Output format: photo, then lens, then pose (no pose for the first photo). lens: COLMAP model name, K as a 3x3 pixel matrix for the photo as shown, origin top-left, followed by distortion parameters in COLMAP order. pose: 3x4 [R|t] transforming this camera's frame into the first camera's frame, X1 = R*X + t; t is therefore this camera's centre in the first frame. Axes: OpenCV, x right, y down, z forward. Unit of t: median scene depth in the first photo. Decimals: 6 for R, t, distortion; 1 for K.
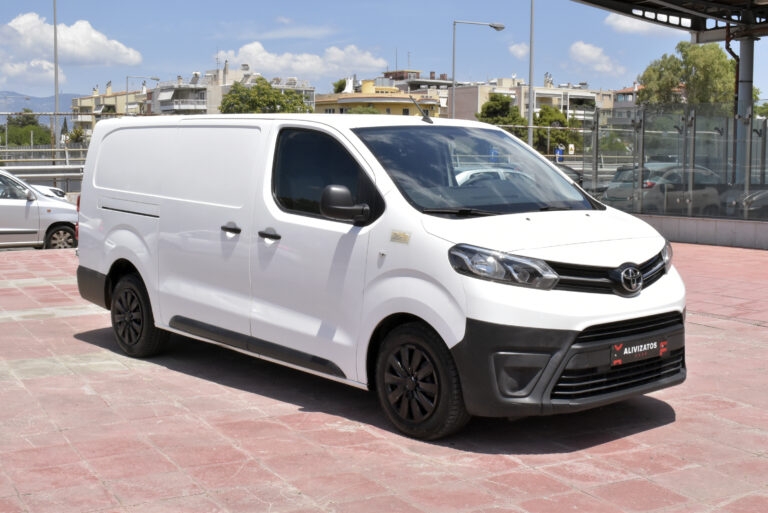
lens RADIAL K [[1075.6, 0, 383.9], [0, 1075.6, 256.1], [0, 0, 1]] dist [-0.118243, 0.000000]
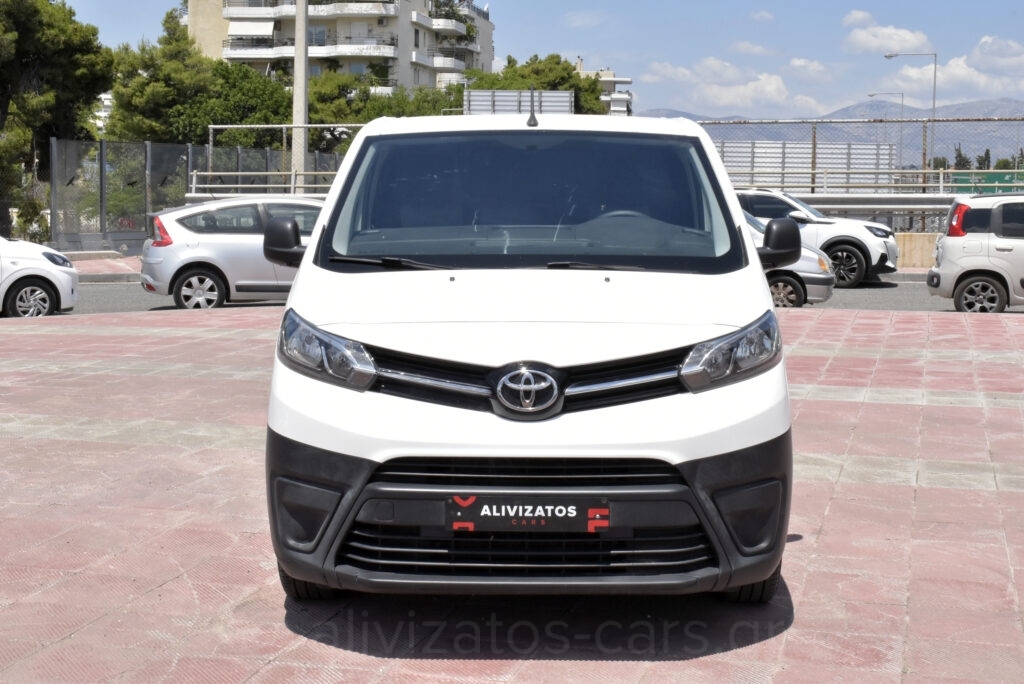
lens RADIAL K [[1487.0, 0, 515.6], [0, 1487.0, 339.8], [0, 0, 1]] dist [0.000050, 0.000000]
pose [[0.742174, 0.076263, -0.665854, 0.778014], [-0.068288, 0.996939, 0.038068, -0.036107], [0.666719, 0.017217, 0.745110, 0.408301]]
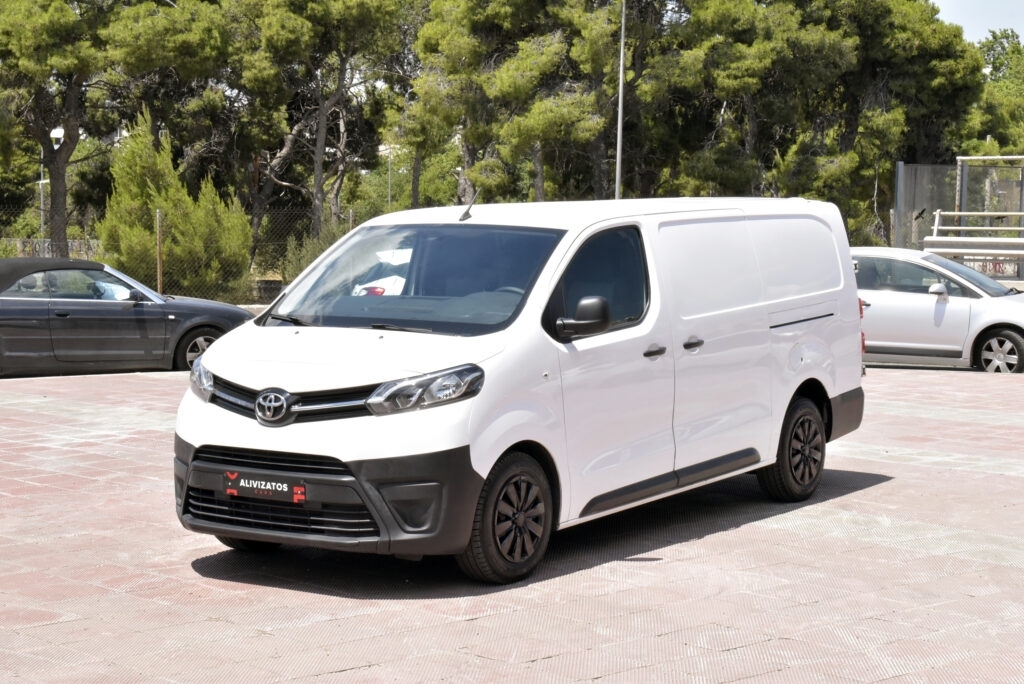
lens RADIAL K [[1997.2, 0, 510.1], [0, 1997.2, 345.3], [0, 0, 1]] dist [0.073631, 0.000000]
pose [[0.261171, 0.073365, -0.962501, 1.909593], [-0.095353, 0.994192, 0.049907, -0.132128], [0.960572, 0.078743, 0.266649, 0.765273]]
